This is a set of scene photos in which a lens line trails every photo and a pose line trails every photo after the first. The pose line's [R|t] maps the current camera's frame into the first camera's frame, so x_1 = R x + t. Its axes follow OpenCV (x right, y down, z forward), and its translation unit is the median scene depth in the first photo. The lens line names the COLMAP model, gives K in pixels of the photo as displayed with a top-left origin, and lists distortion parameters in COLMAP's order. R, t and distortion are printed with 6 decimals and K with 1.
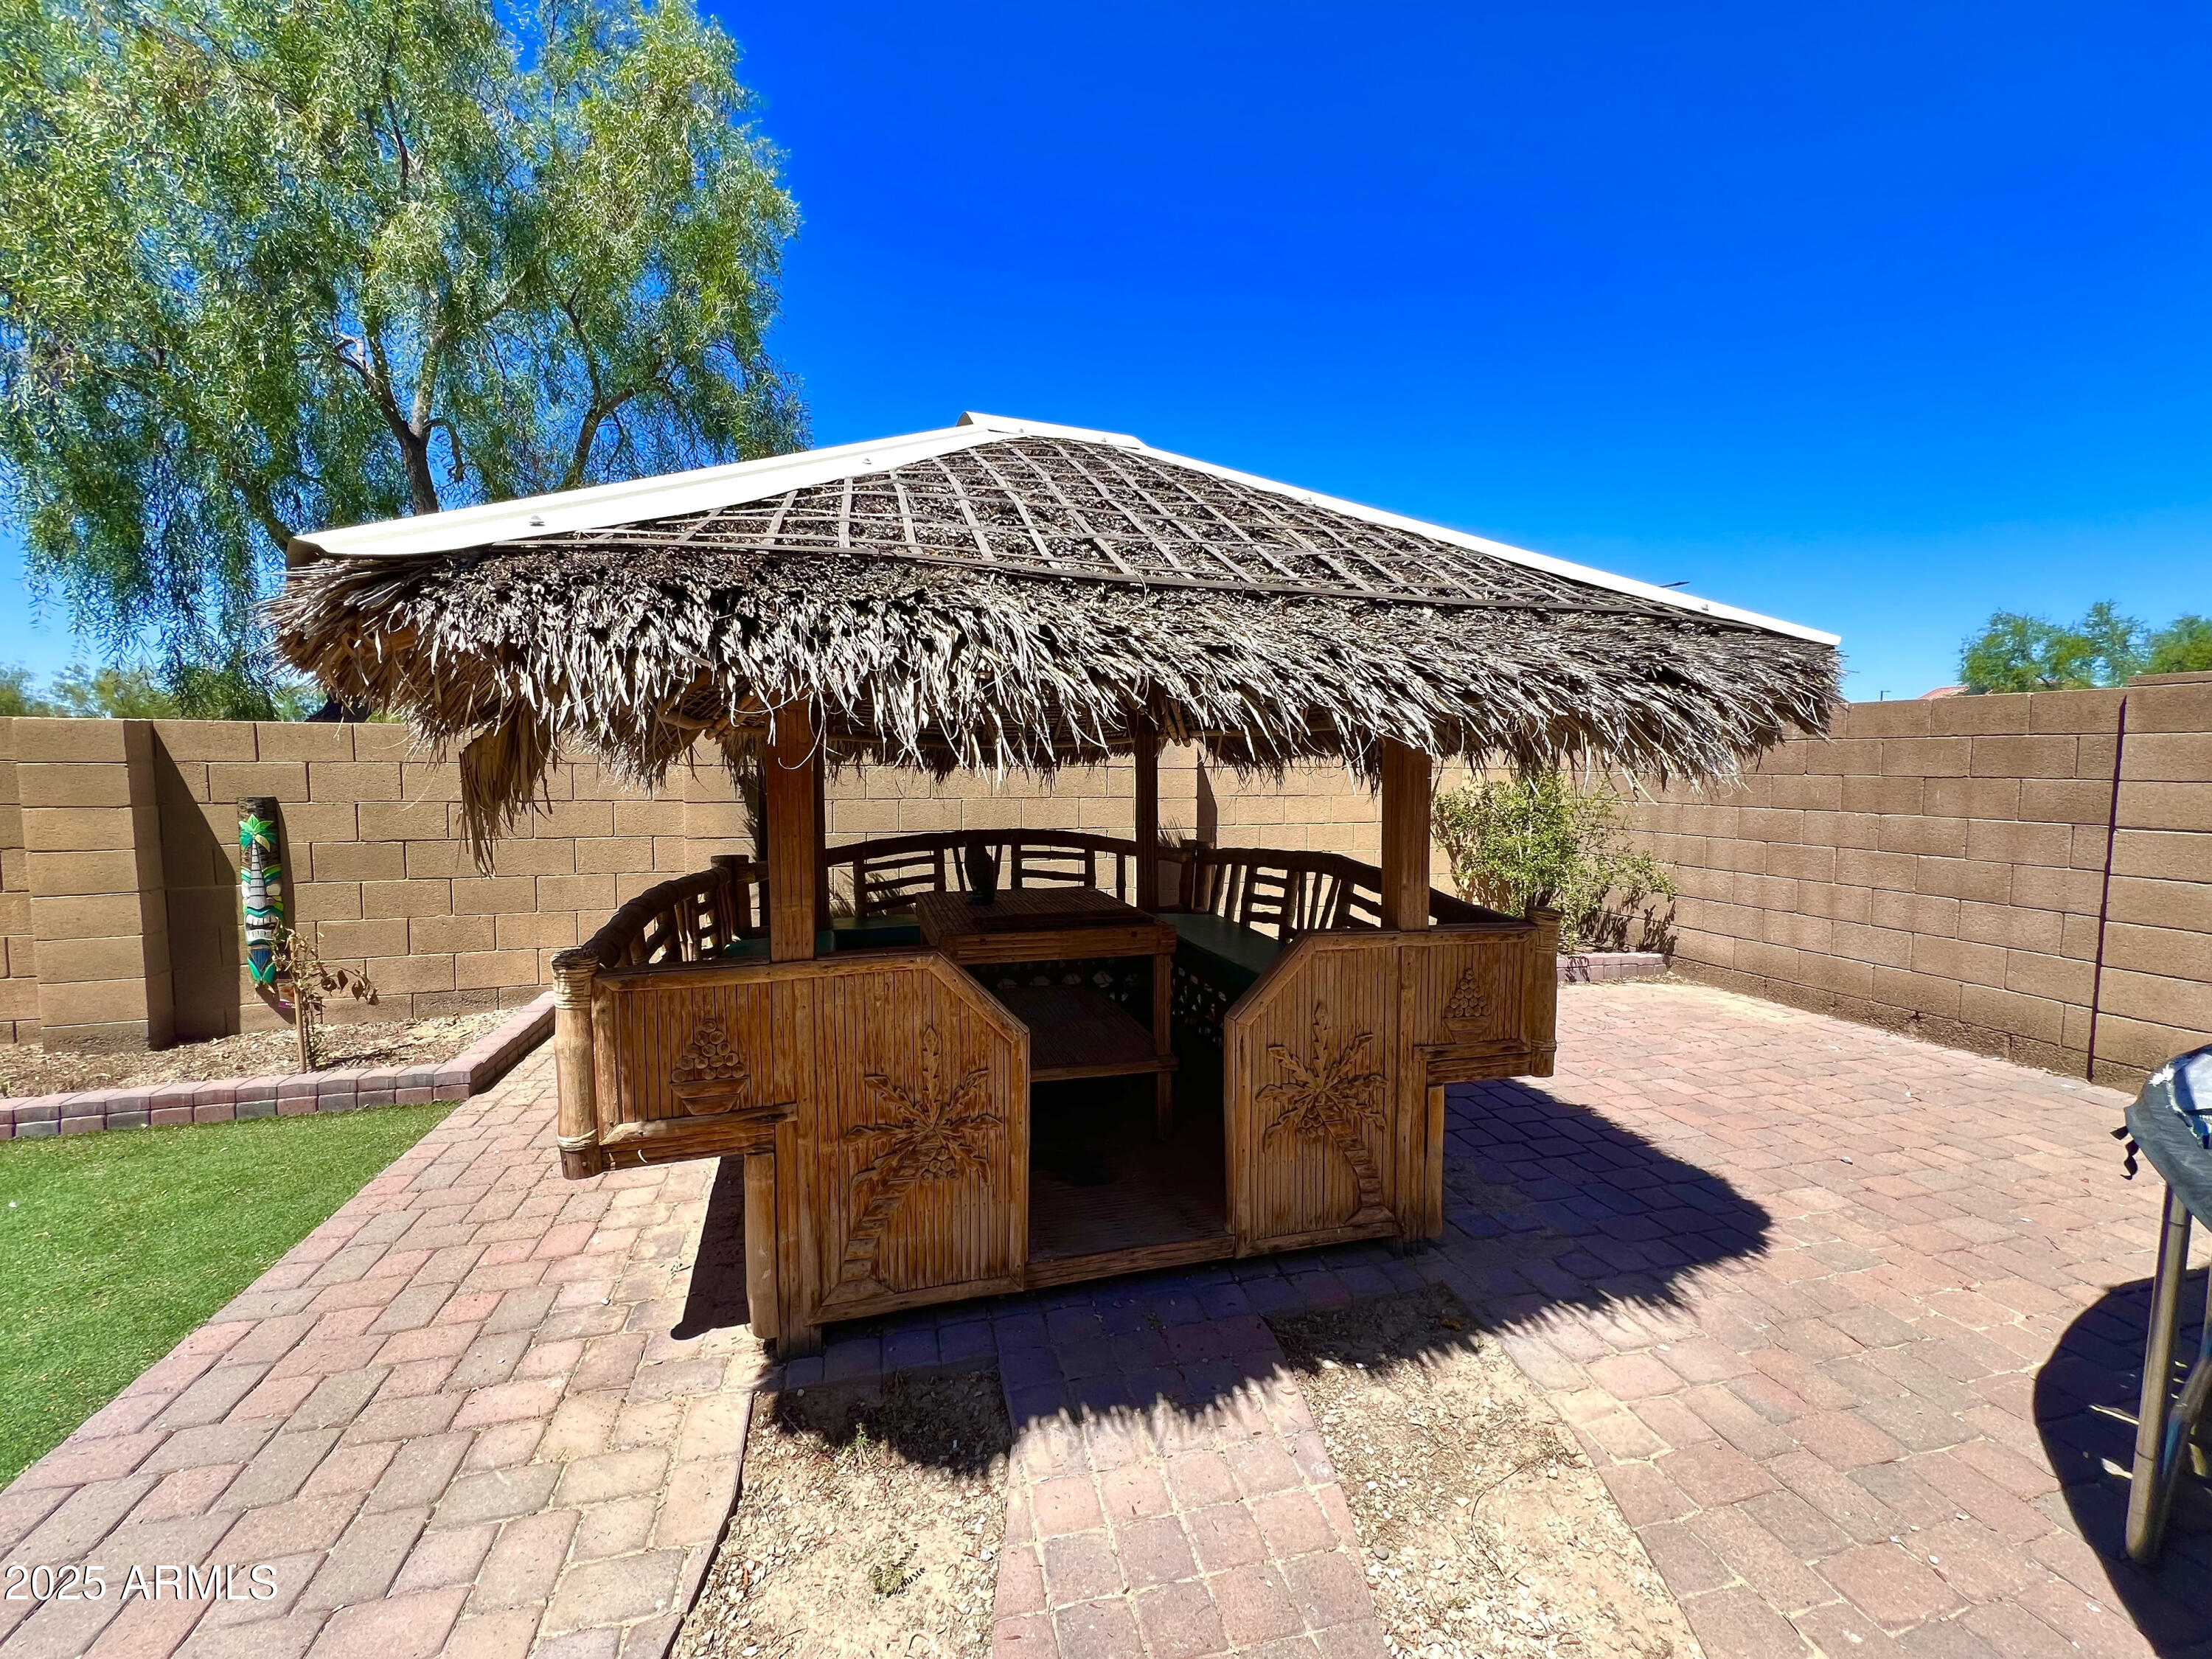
lens RADIAL K [[892.3, 0, 1103.6], [0, 892.3, 832.2], [0, 0, 1]] dist [-0.006572, -0.000327]
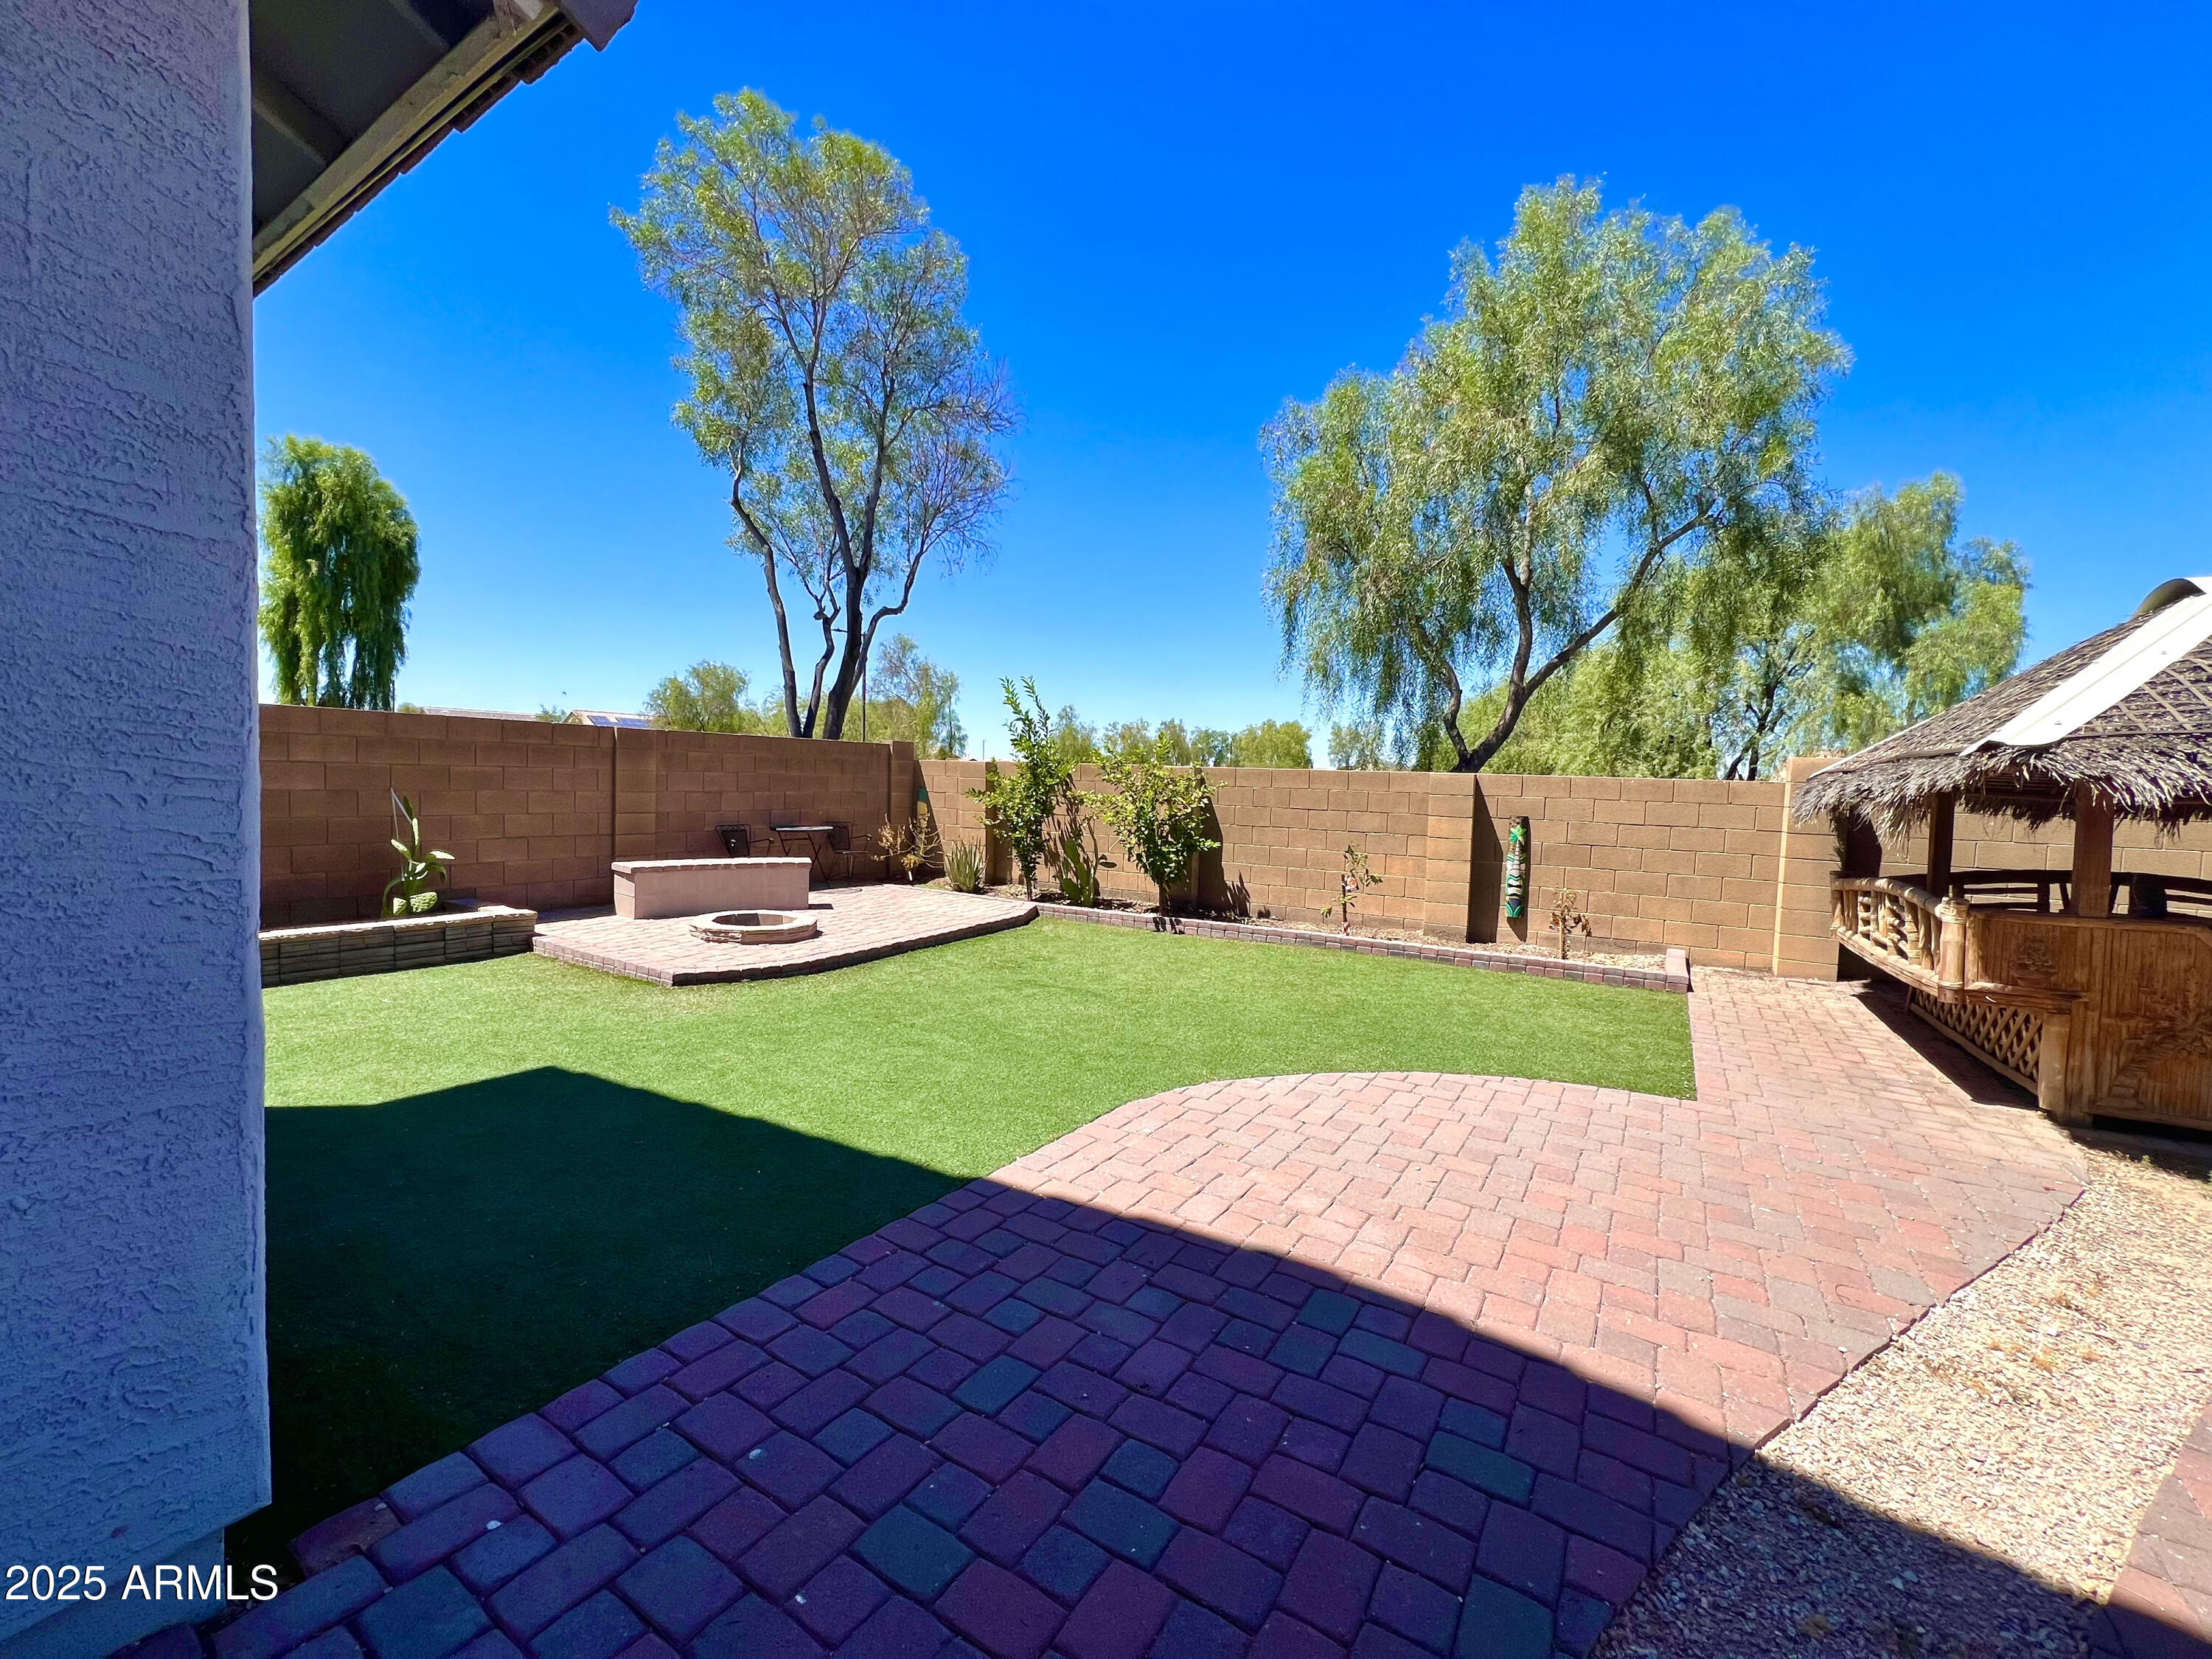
lens RADIAL K [[886.1, 0, 1106.6], [0, 886.1, 825.6], [0, 0, 1]] dist [-0.000552, 0.000065]
pose [[0.680610, 0.054593, -0.730609, -0.208638], [-0.087813, 0.996110, -0.007372, 0.074545], [0.727364, 0.069174, 0.682757, -0.947603]]
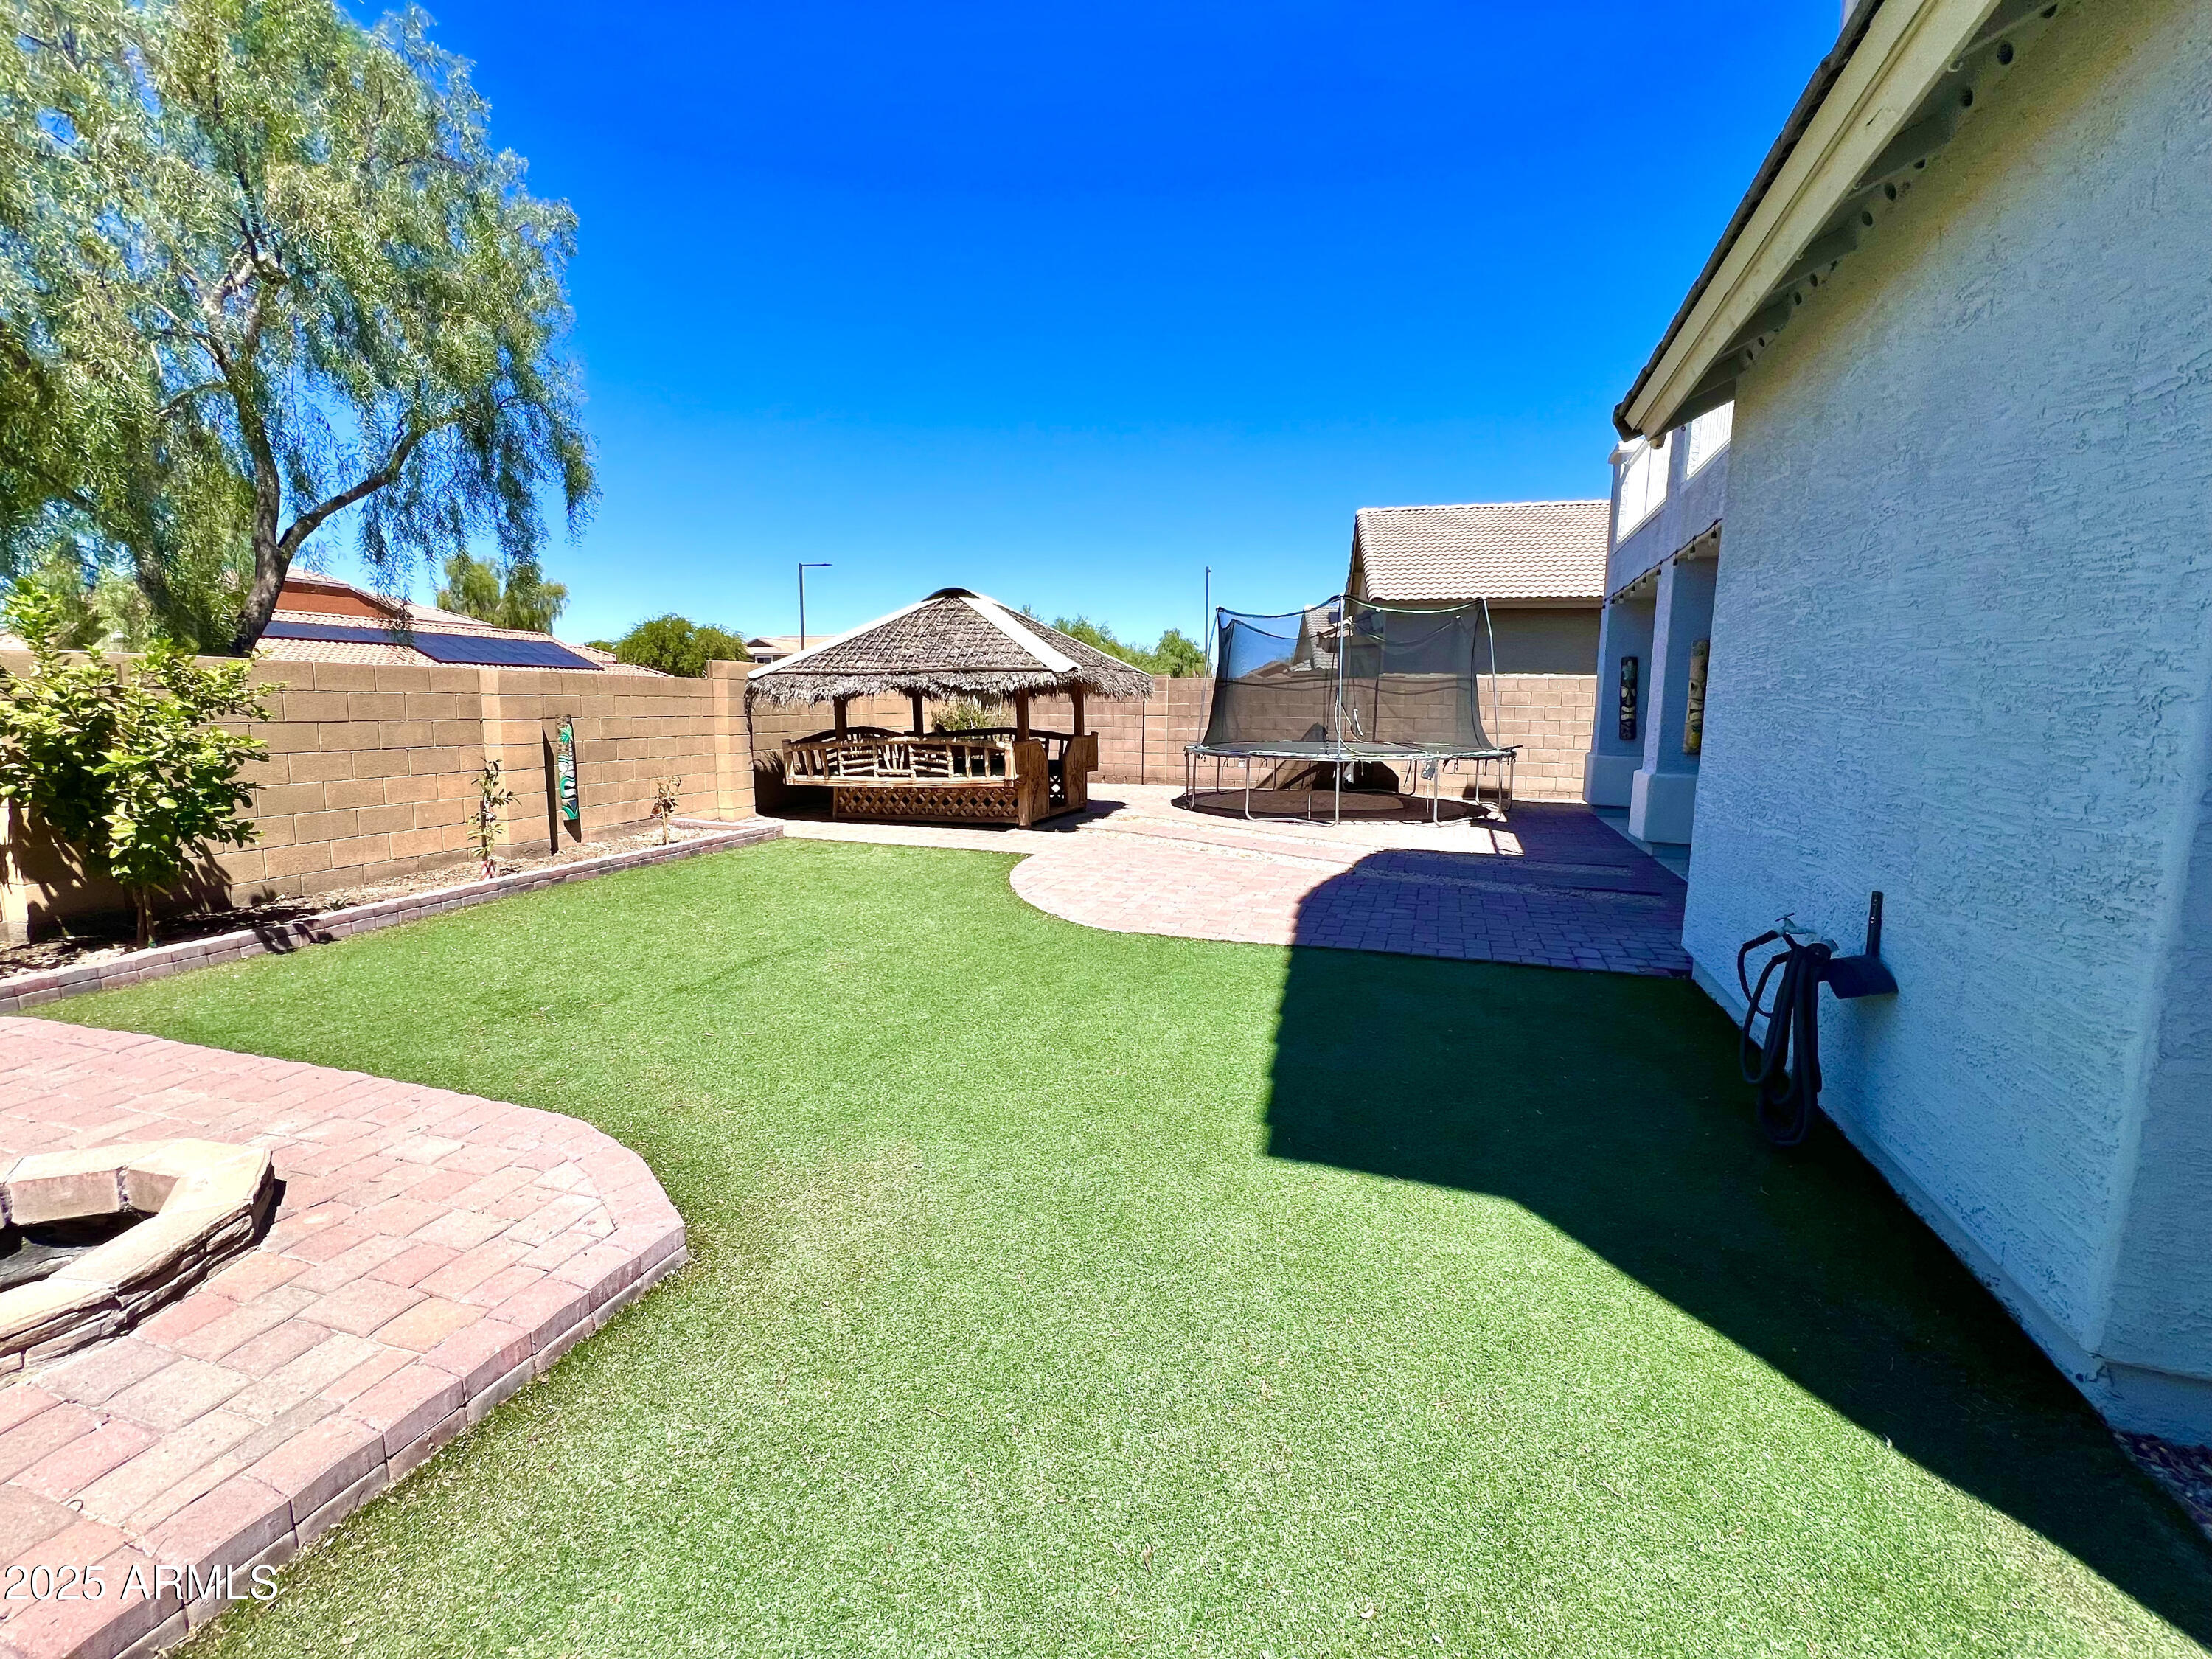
lens RADIAL K [[886.1, 0, 1101.1], [0, 886.1, 820.8], [0, 0, 1]] dist [-0.000552, 0.000065]
pose [[0.578313, -0.108030, 0.808630, -1.929422], [0.061863, 0.994147, 0.088572, 0.088040], [-0.813466, -0.001198, 0.581612, -0.981081]]
